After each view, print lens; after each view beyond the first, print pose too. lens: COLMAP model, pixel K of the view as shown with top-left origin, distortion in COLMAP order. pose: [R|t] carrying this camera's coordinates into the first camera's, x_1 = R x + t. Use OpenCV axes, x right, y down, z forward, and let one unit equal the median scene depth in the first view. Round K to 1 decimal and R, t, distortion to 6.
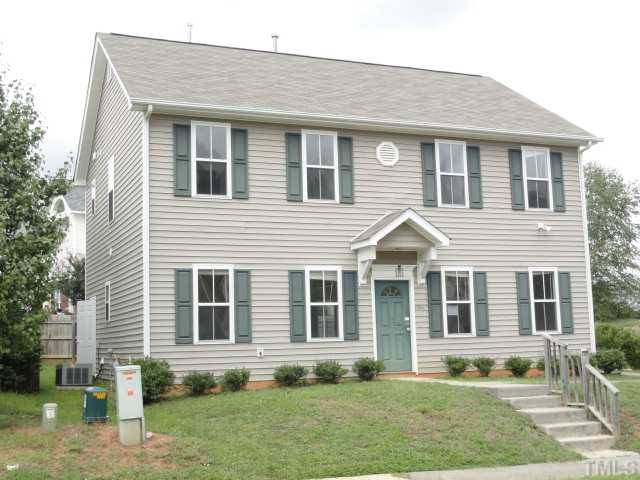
lens RADIAL K [[867.5, 0, 320.0], [0, 867.5, 240.0], [0, 0, 1]] dist [-0.000642, -0.519199]
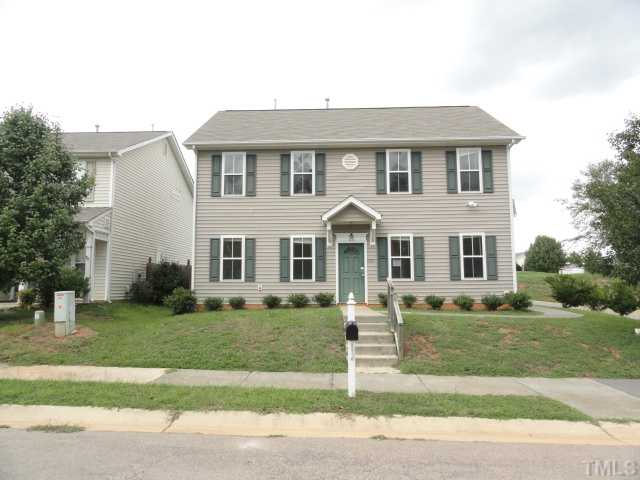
lens RADIAL K [[495.4, 0, 320.0], [0, 495.4, 240.0], [0, 0, 1]] dist [-0.035689, 0.000206]
pose [[0.898690, -0.013408, -0.438380, 0.418118], [0.031215, 0.998953, 0.033440, 0.009105], [0.437472, -0.043736, 0.898168, 0.178767]]
